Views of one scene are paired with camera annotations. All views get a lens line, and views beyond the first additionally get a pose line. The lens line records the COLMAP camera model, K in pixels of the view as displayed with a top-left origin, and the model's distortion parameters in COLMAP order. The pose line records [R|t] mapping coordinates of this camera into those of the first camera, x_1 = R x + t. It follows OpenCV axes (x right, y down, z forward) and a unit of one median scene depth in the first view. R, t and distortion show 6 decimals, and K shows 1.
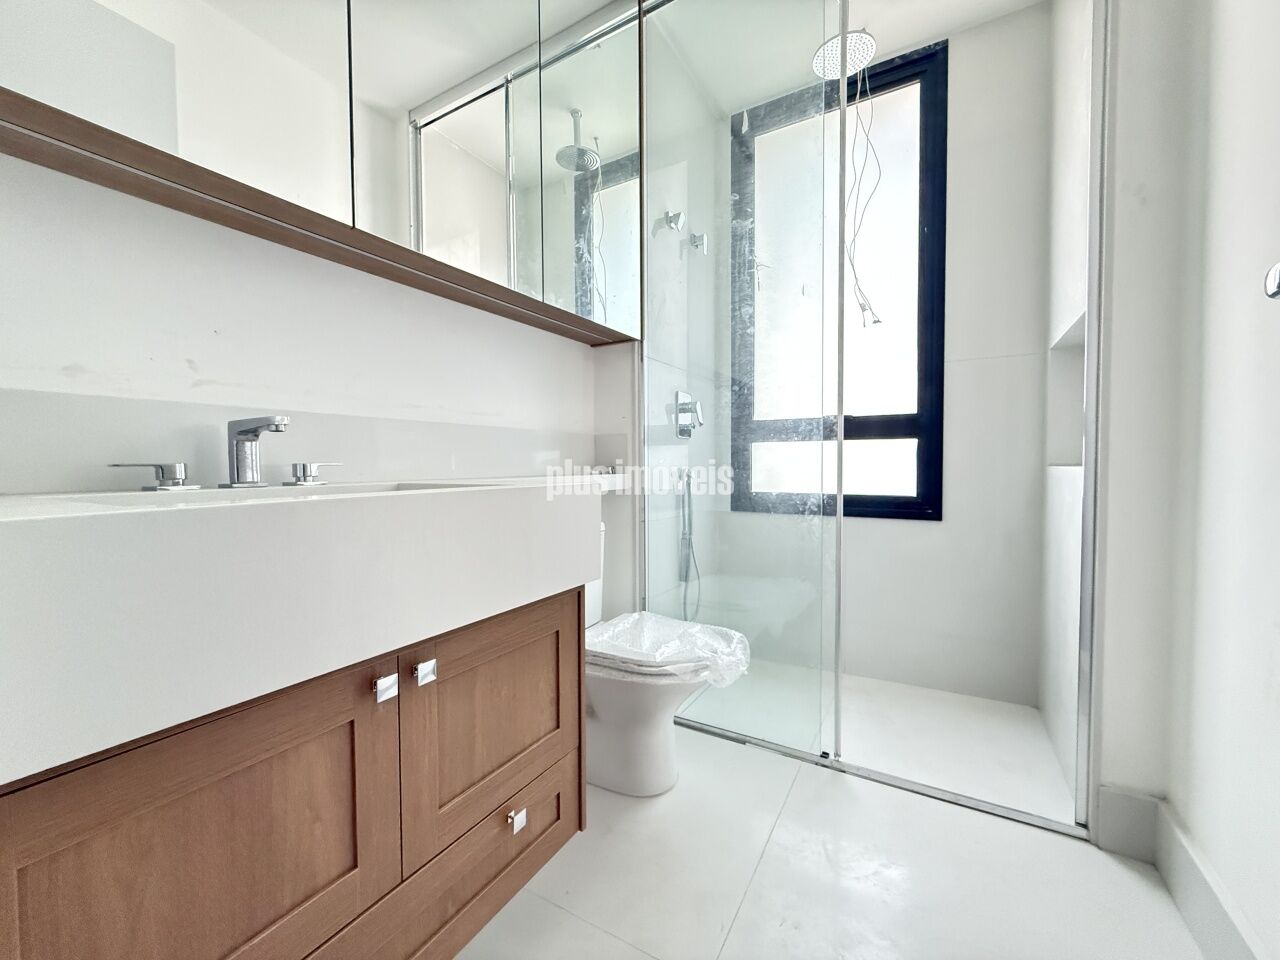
lens RADIAL K [[509.5, 0, 640.0], [0, 509.5, 480.0], [0, 0, 1]] dist [-0.002068, 0.000547]
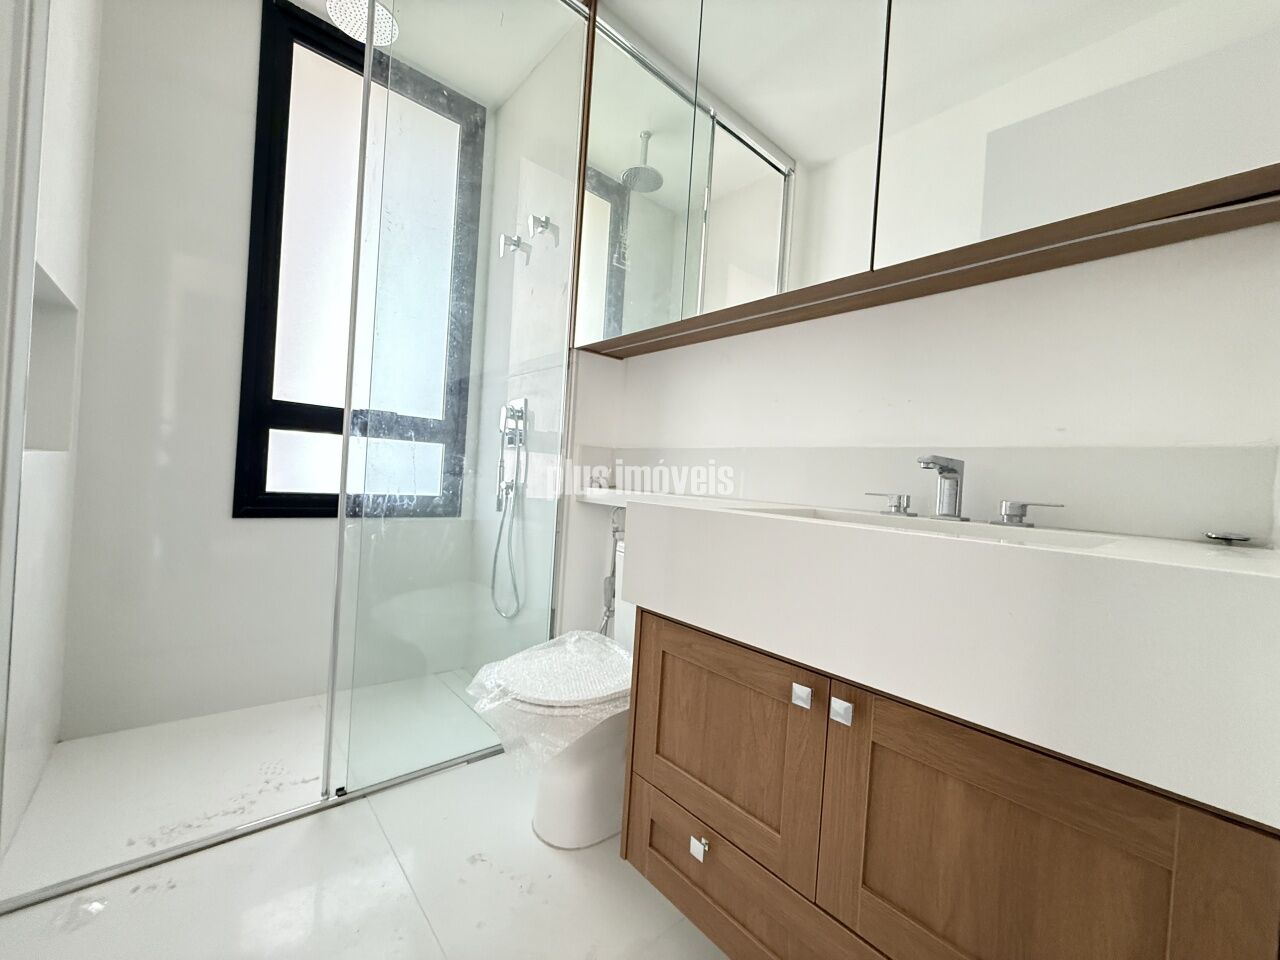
lens RADIAL K [[515.9, 0, 639.4], [0, 515.9, 476.6], [0, 0, 1]] dist [0.000280, -0.000208]
pose [[0.318940, 0.022254, 0.947514, -0.363795], [-0.031513, 0.999421, -0.012866, -0.007993], [-0.947251, -0.025756, 0.319456, 0.242220]]
